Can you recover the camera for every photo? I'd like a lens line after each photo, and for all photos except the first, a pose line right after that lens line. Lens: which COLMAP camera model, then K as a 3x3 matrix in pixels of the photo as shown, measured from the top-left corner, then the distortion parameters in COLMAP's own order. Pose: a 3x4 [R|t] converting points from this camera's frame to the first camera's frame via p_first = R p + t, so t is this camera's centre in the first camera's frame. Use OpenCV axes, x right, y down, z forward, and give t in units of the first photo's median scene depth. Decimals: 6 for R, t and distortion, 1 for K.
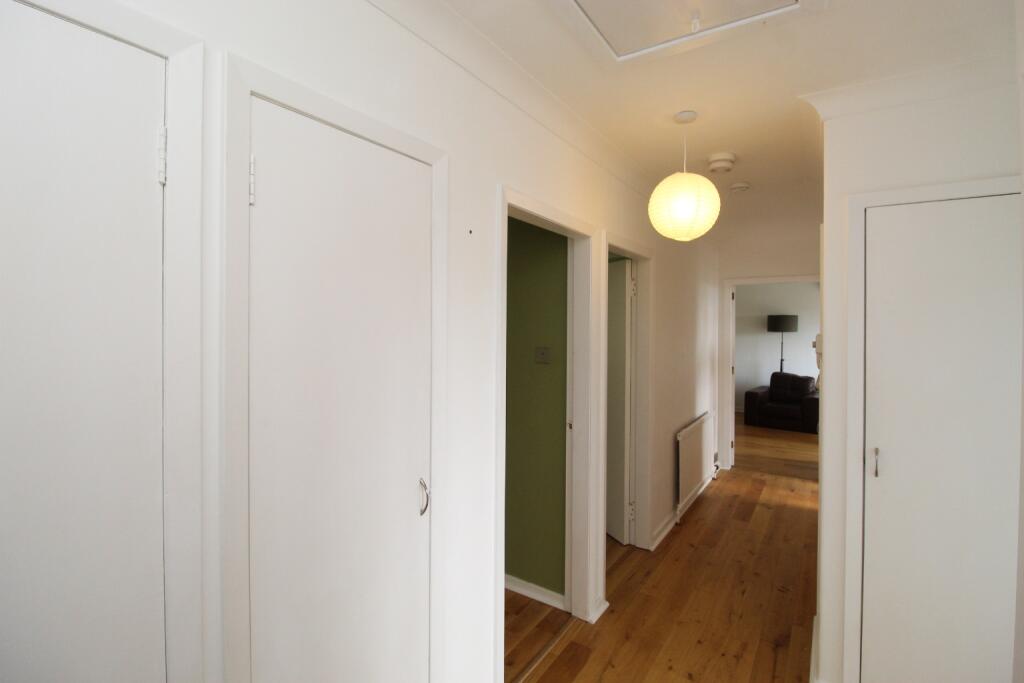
lens RADIAL K [[480.5, 0, 521.2], [0, 480.5, 331.0], [0, 0, 1]] dist [0.001089, -0.018057]
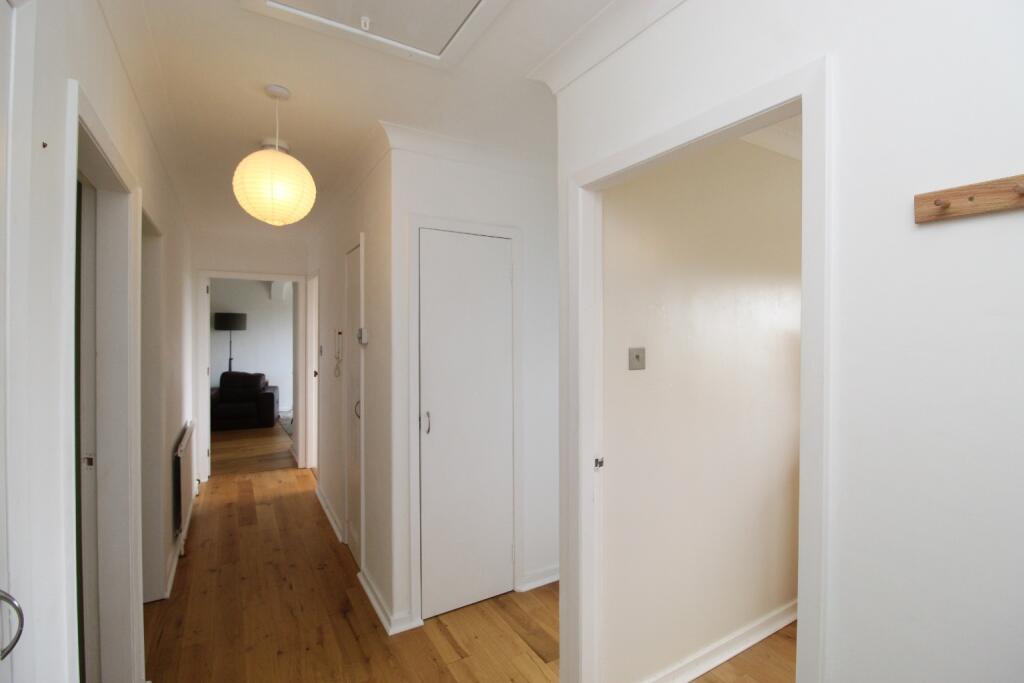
lens RADIAL K [[480.5, 0, 521.2], [0, 480.5, 331.0], [0, 0, 1]] dist [0.001089, -0.018057]
pose [[0.410309, -0.006276, 0.911925, -0.202921], [0.008744, 0.999957, 0.002948, 0.011749], [-0.911905, 0.006764, 0.410347, 0.124542]]
